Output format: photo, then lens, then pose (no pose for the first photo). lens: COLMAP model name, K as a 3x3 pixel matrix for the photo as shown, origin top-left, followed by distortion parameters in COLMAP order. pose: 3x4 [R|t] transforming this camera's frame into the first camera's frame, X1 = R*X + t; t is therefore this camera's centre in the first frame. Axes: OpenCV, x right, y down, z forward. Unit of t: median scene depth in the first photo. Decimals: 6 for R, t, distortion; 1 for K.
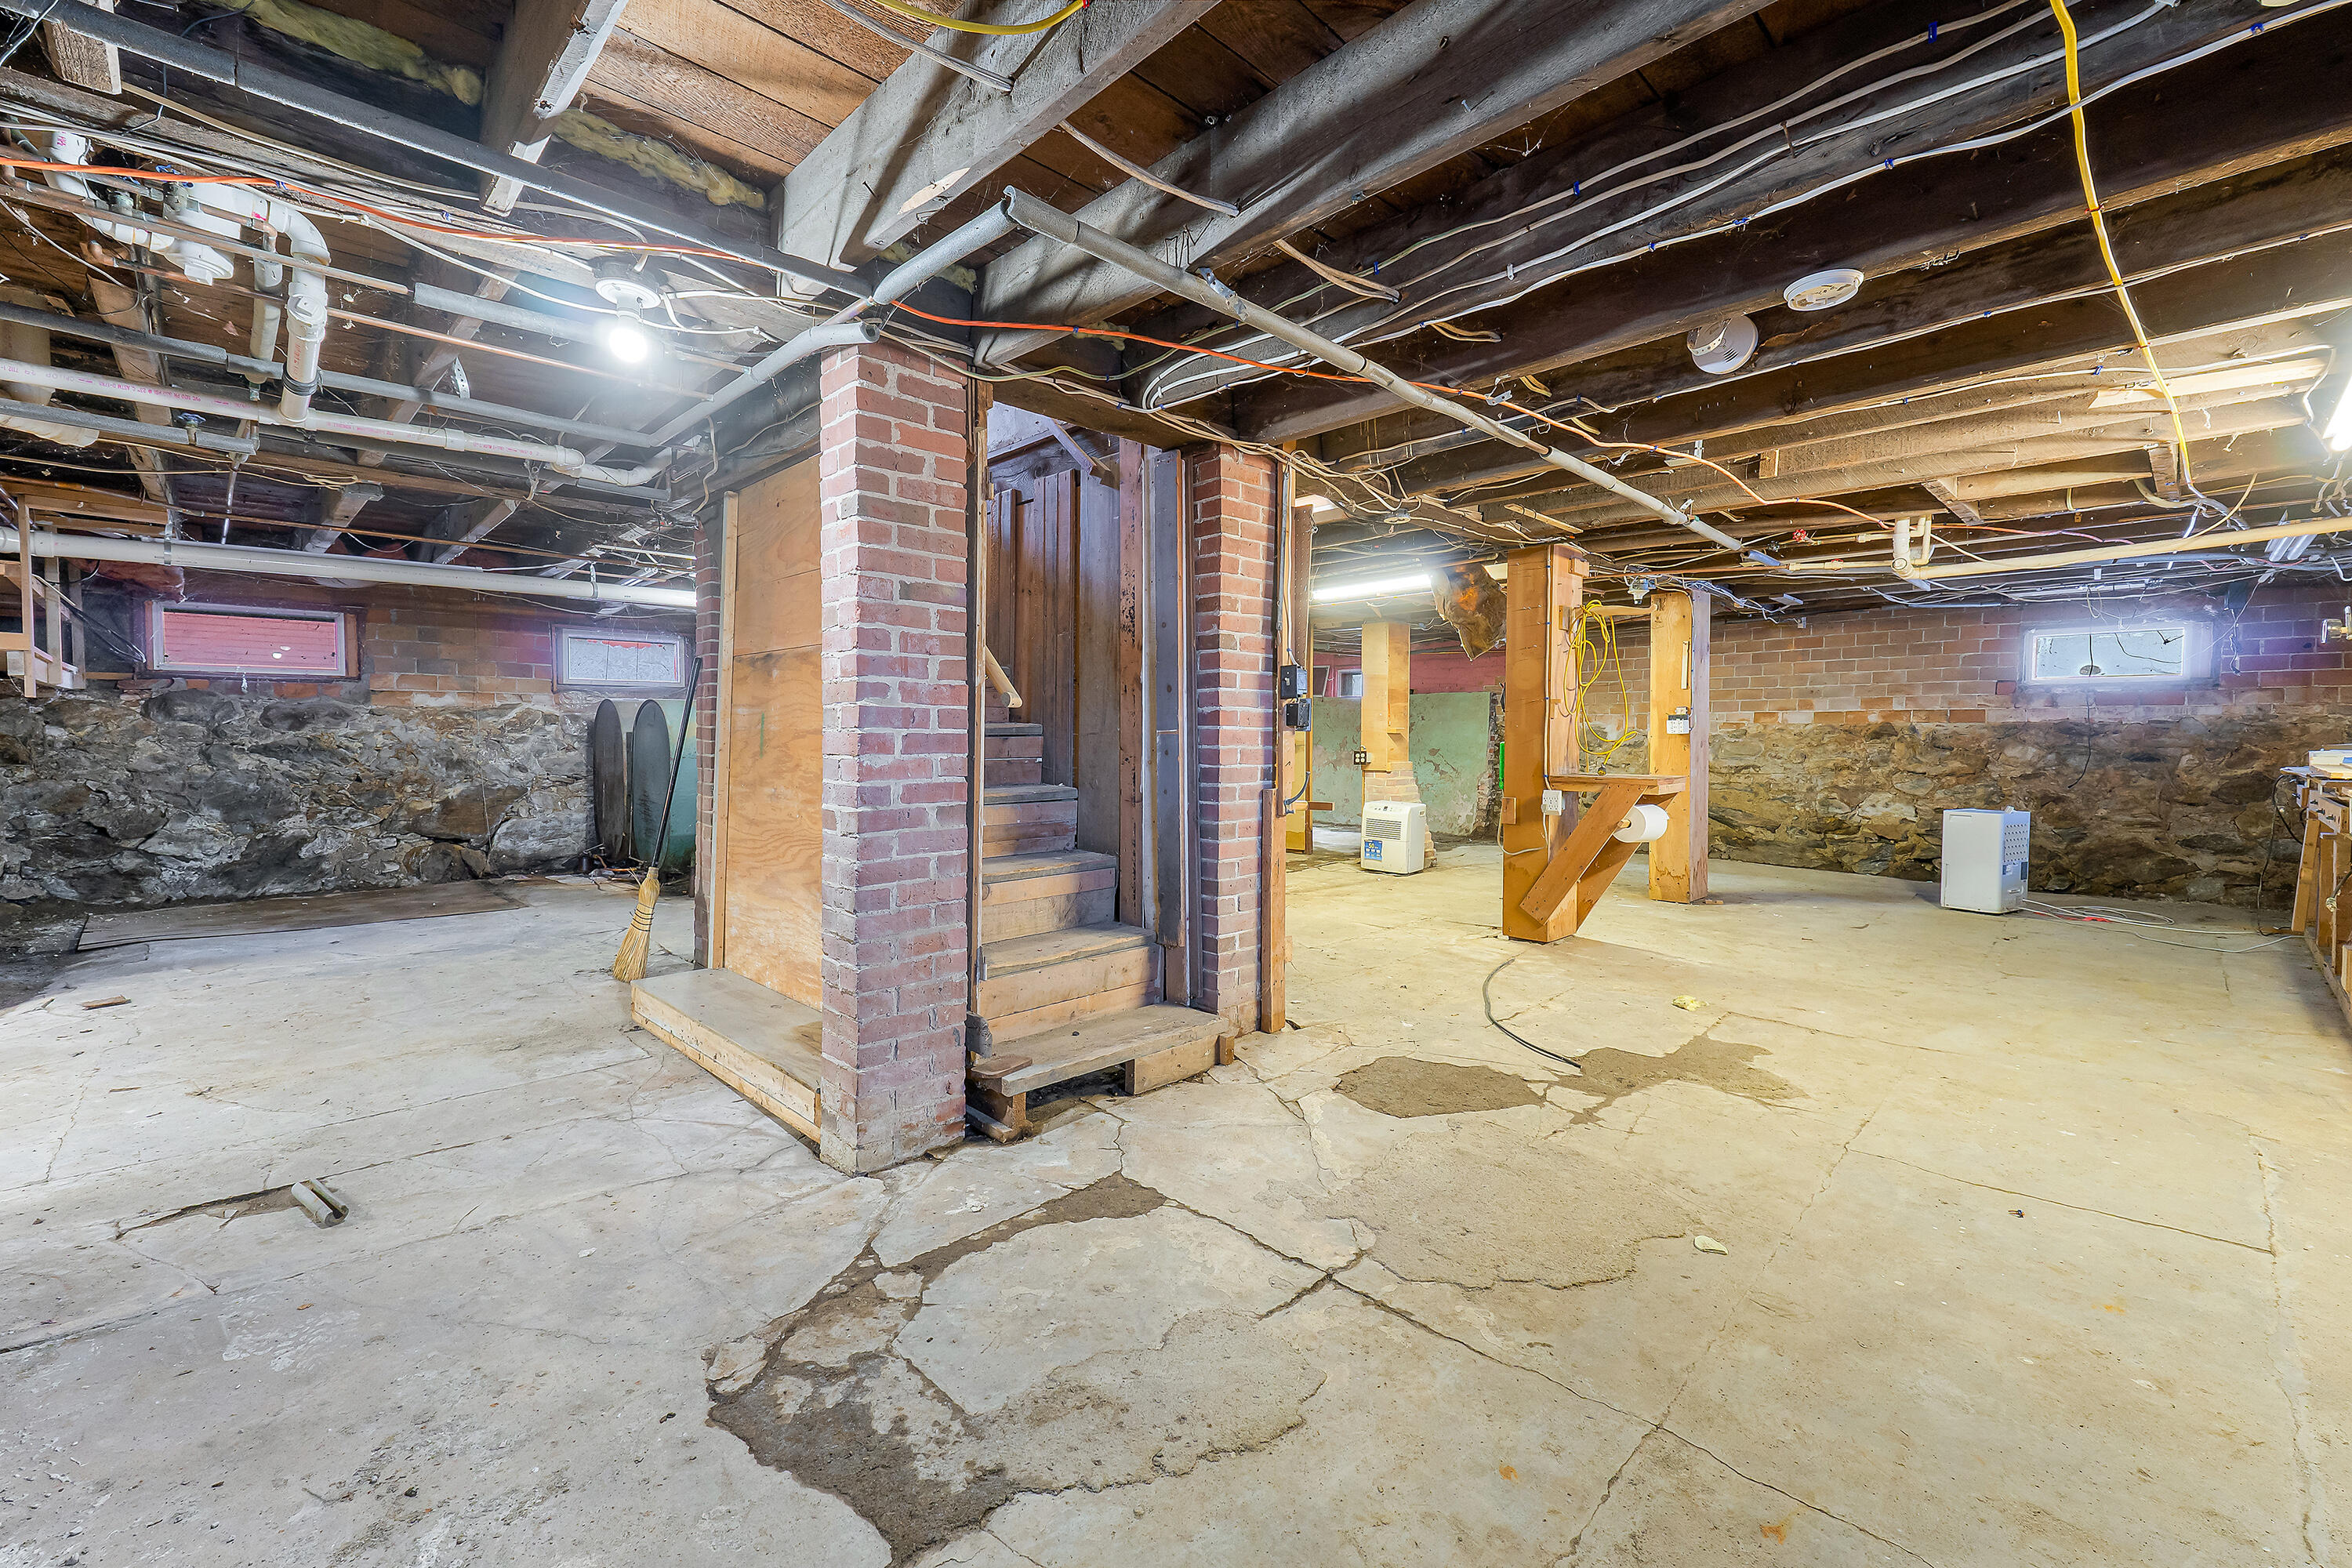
lens RADIAL K [[970.7, 0, 1173.2], [0, 970.7, 759.7], [0, 0, 1]] dist [0.016982, -0.004255]
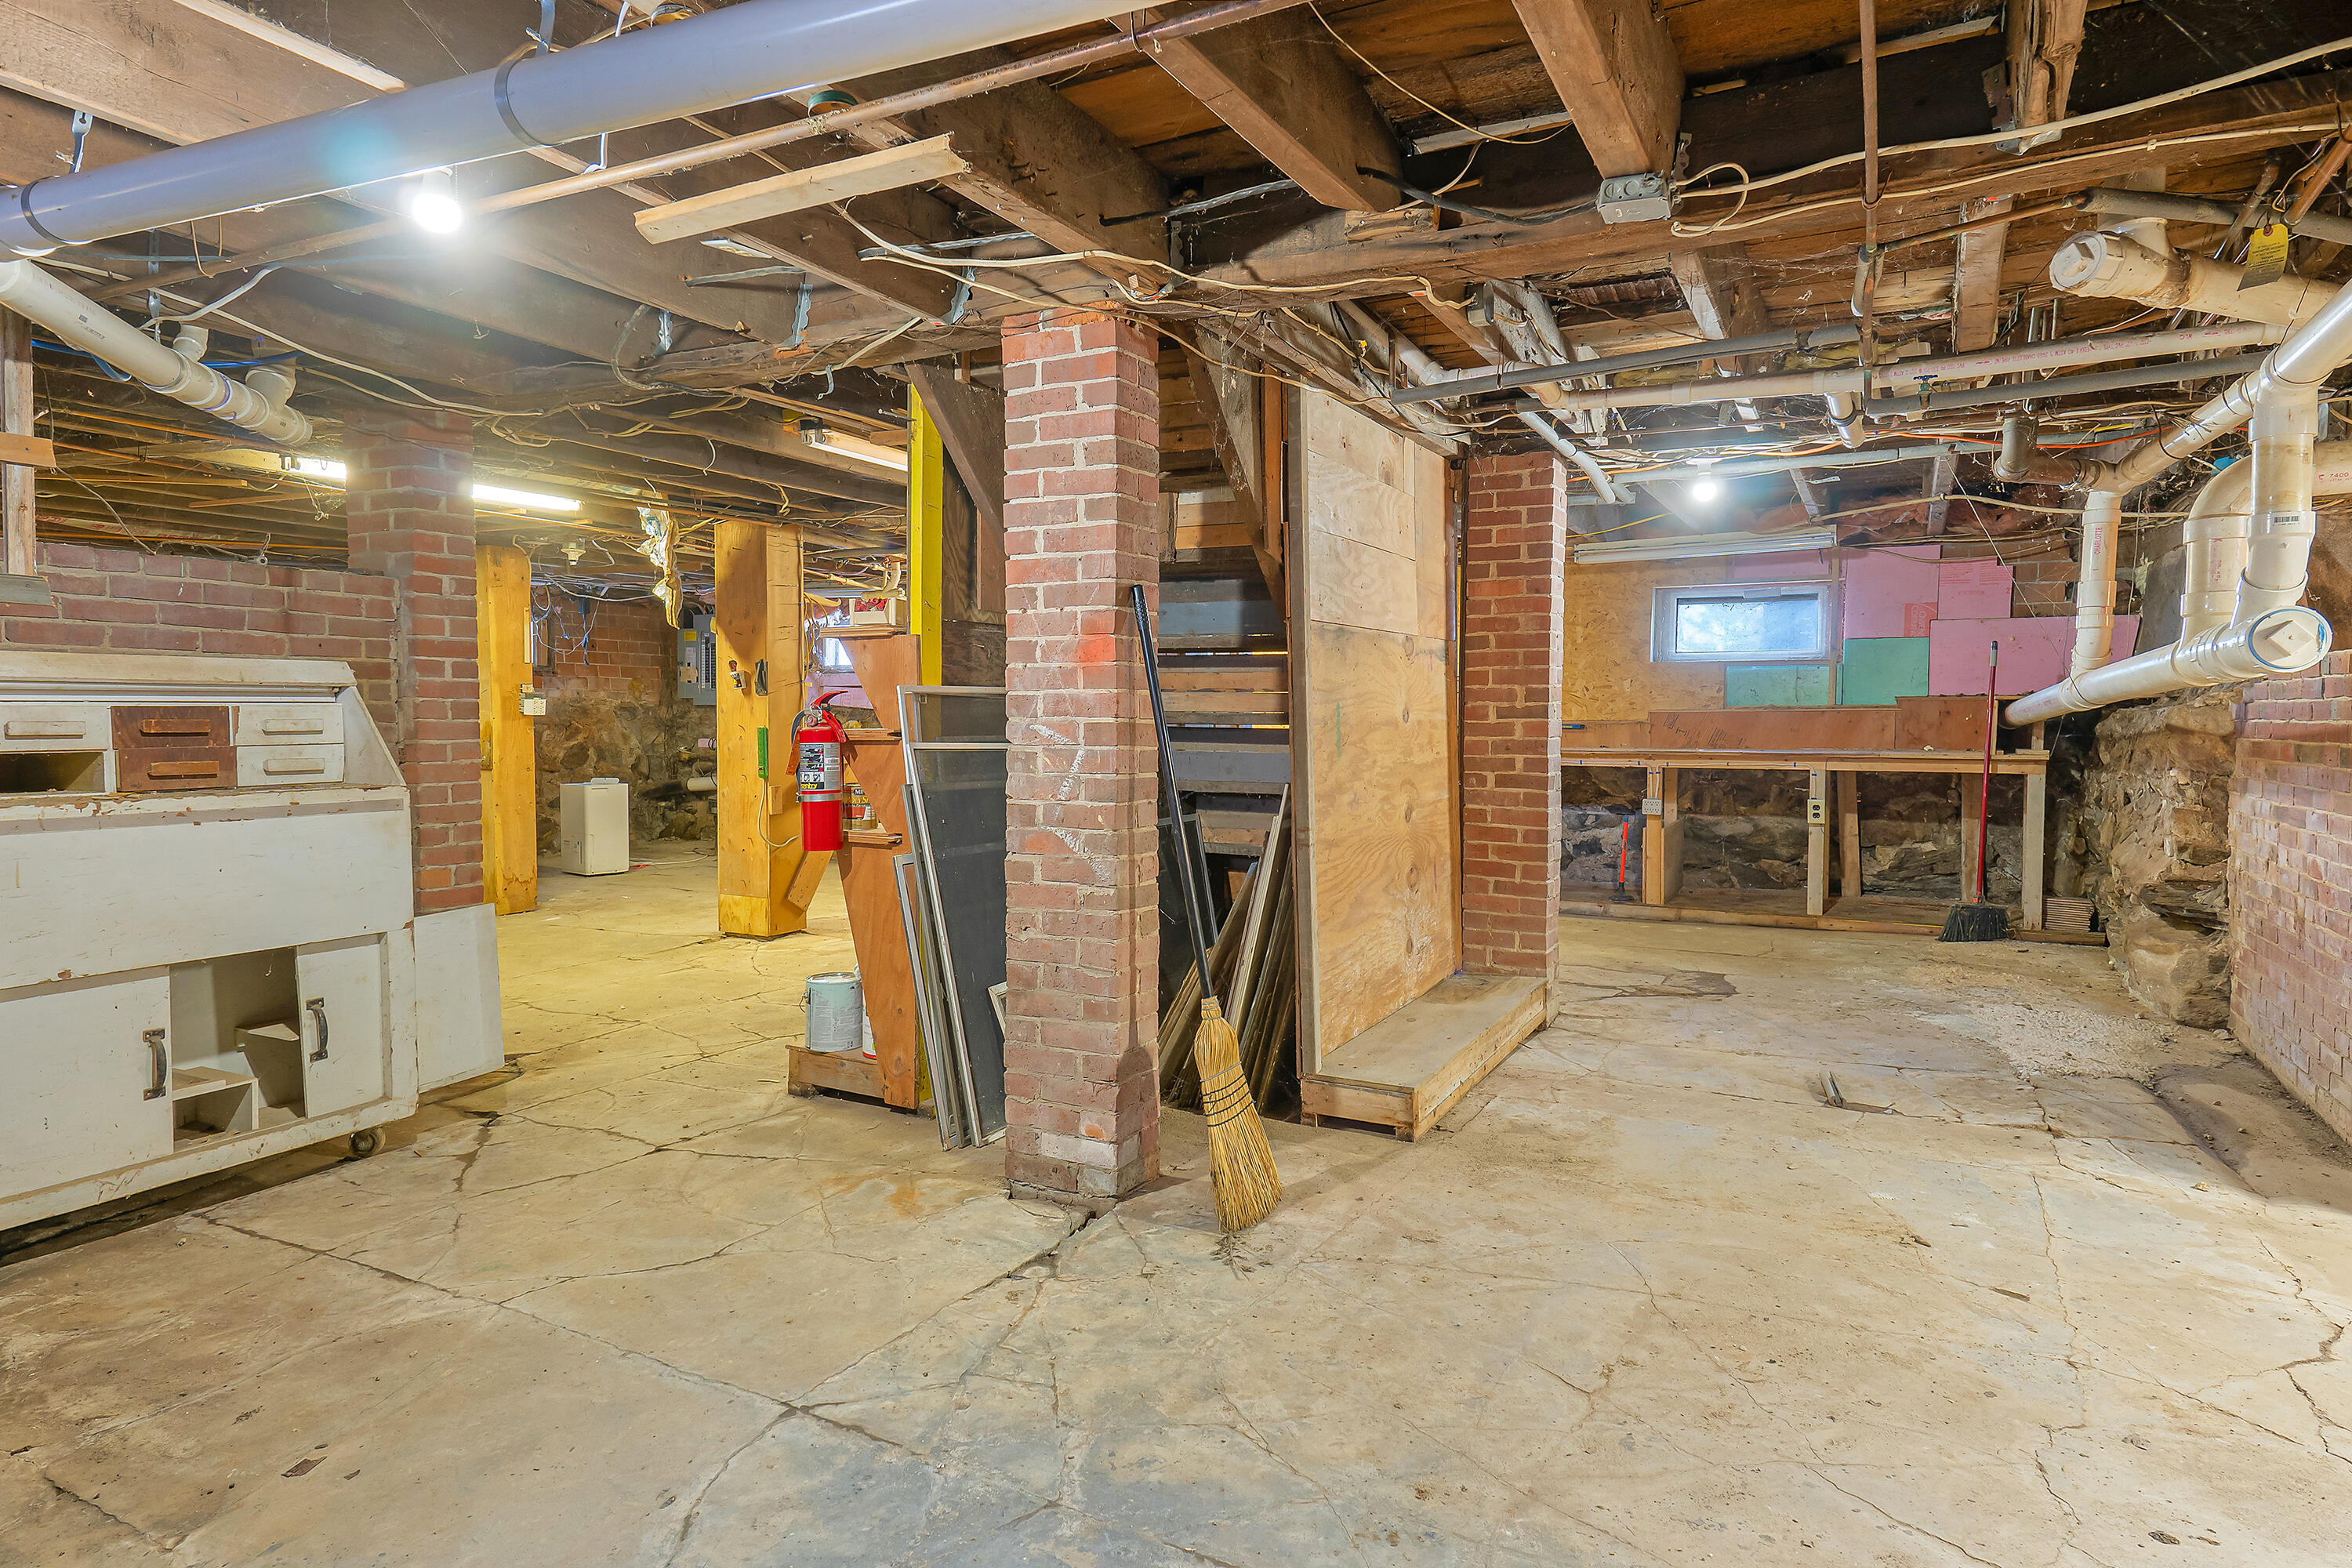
lens RADIAL K [[1317.5, 0, 1175.2], [0, 1317.5, 781.5], [0, 0, 1]] dist [0.017303, 0.000474]
pose [[-0.292124, -0.053595, 0.954878, -1.599785], [0.021261, 0.997818, 0.062510, -0.060202], [-0.956144, 0.038563, -0.290347, 1.641159]]
